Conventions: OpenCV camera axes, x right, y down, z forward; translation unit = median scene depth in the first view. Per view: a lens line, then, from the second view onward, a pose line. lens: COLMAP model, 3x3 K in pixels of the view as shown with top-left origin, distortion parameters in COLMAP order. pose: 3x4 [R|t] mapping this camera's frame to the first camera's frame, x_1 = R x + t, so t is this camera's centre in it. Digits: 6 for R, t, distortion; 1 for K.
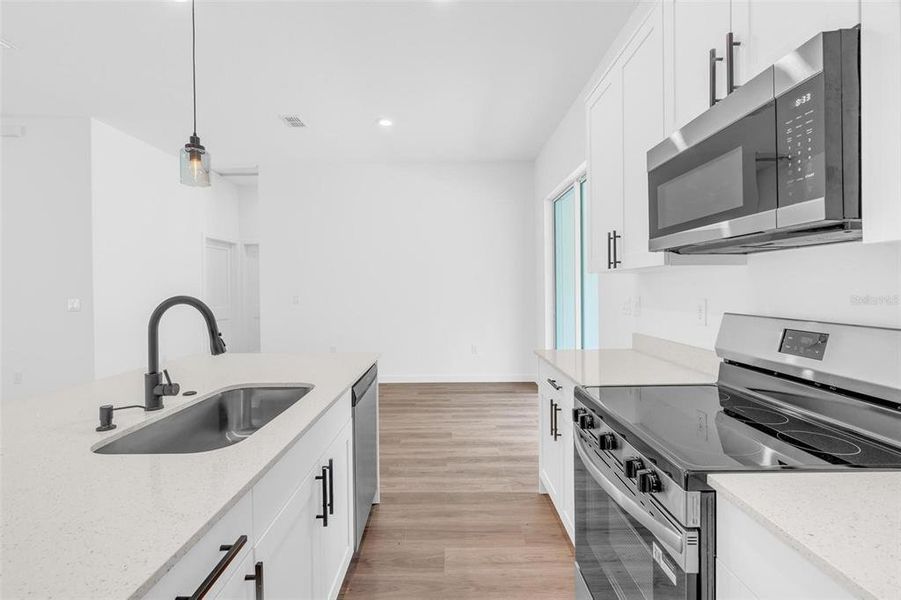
lens RADIAL K [[405.8, 0, 448.0], [0, 405.8, 292.3], [0, 0, 1]] dist [-0.003988, -0.000156]
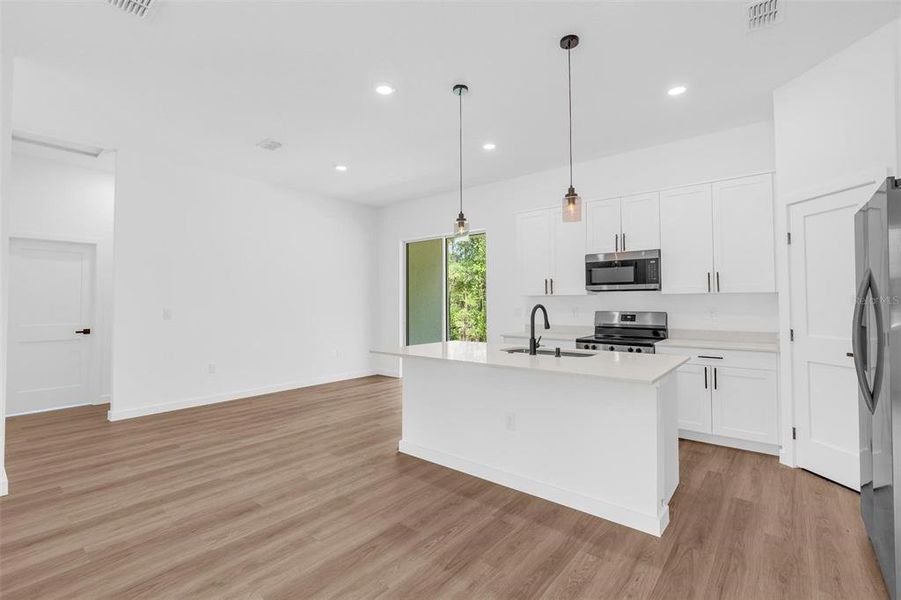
lens RADIAL K [[405.8, 0, 448.0], [0, 405.8, 292.3], [0, 0, 1]] dist [-0.003988, -0.000156]
pose [[0.631397, 0.030691, 0.774852, -2.000252], [0.002314, 0.999137, -0.041460, 0.026527], [-0.775456, 0.027971, 0.630781, -0.045238]]
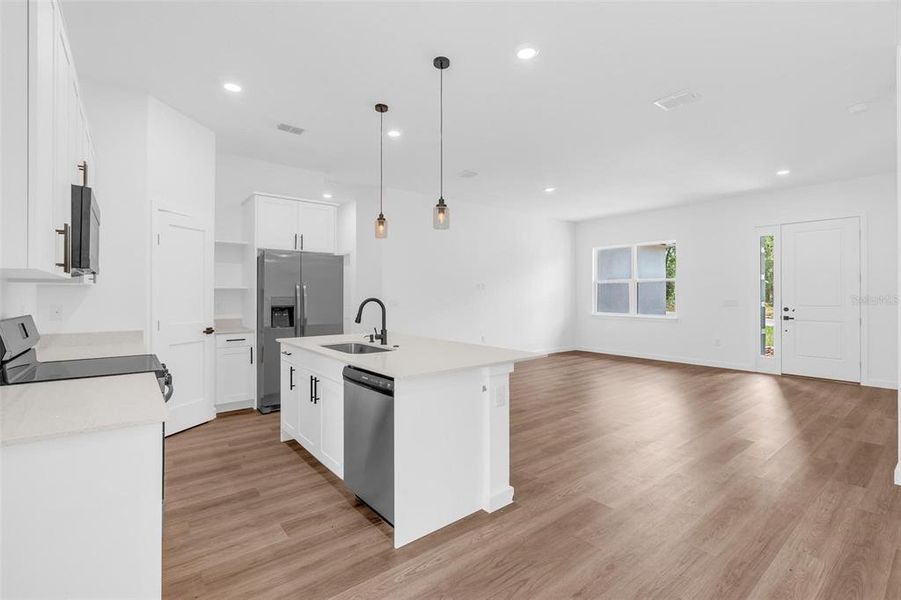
lens RADIAL K [[405.8, 0, 448.0], [0, 405.8, 292.3], [0, 0, 1]] dist [-0.003988, -0.000156]
pose [[-0.779385, 0.007132, -0.626505, 0.357000], [0.002974, 0.999966, 0.007684, -0.028337], [0.626538, 0.004126, -0.779380, 2.261740]]
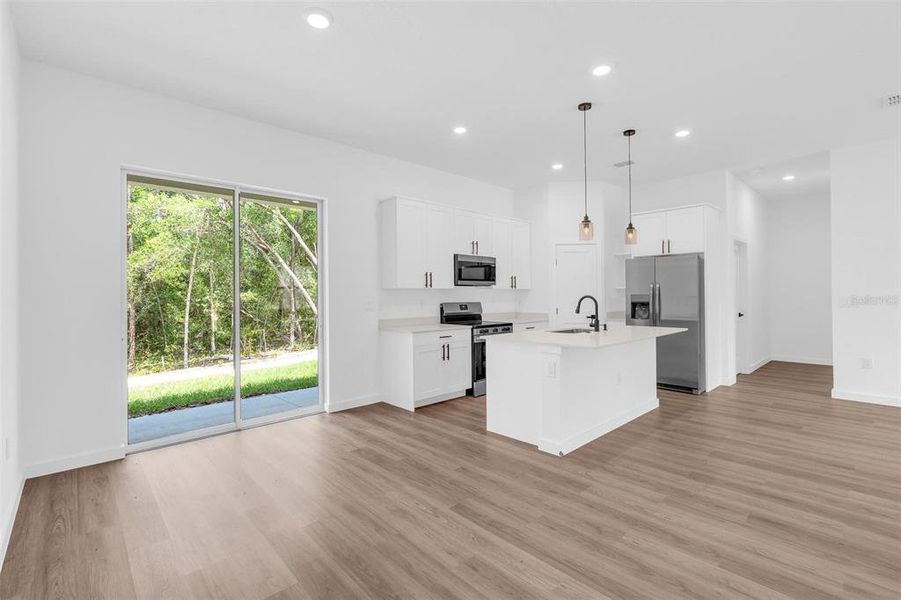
lens RADIAL K [[405.8, 0, 448.0], [0, 405.8, 292.3], [0, 0, 1]] dist [-0.003988, -0.000156]
pose [[-0.684837, 0.022919, 0.728336, -1.602280], [0.023206, 0.999684, -0.009638, -0.005981], [-0.728327, 0.010301, -0.685153, 2.862495]]
